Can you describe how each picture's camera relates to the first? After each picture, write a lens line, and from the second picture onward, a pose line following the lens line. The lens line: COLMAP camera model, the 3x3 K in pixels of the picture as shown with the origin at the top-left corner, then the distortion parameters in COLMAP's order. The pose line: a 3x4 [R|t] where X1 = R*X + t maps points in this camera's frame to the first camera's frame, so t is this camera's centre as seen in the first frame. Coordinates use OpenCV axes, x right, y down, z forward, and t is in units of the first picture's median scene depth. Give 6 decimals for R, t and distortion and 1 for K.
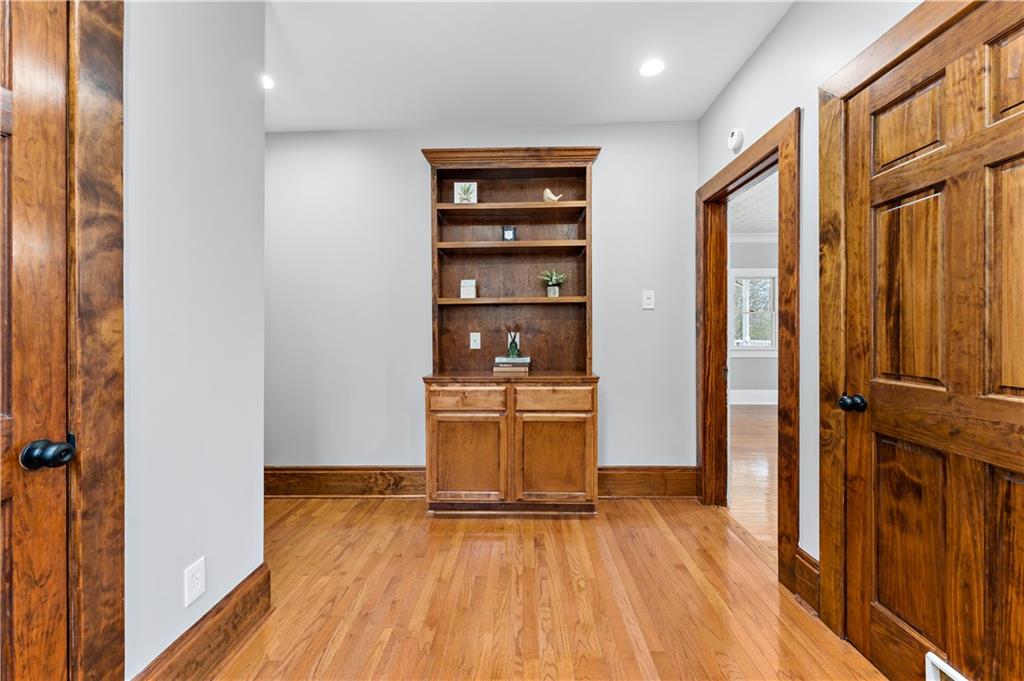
lens RADIAL K [[410.1, 0, 512.2], [0, 410.1, 337.3], [0, 0, 1]] dist [0.000028, 0.000008]
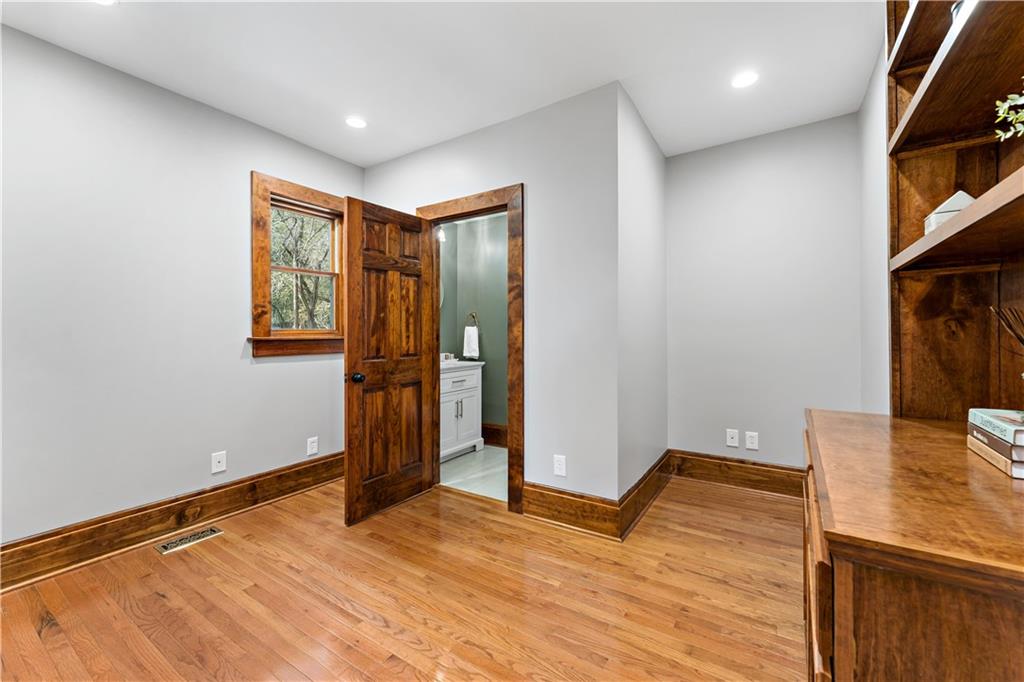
lens RADIAL K [[410.6, 0, 514.4], [0, 410.6, 332.4], [0, 0, 1]] dist [-0.003826, 0.000125]
pose [[-0.528153, 0.005173, -0.849133, 1.136936], [0.000015, 0.999982, 0.006082, -0.022917], [0.849149, 0.003200, -0.528143, 2.263009]]
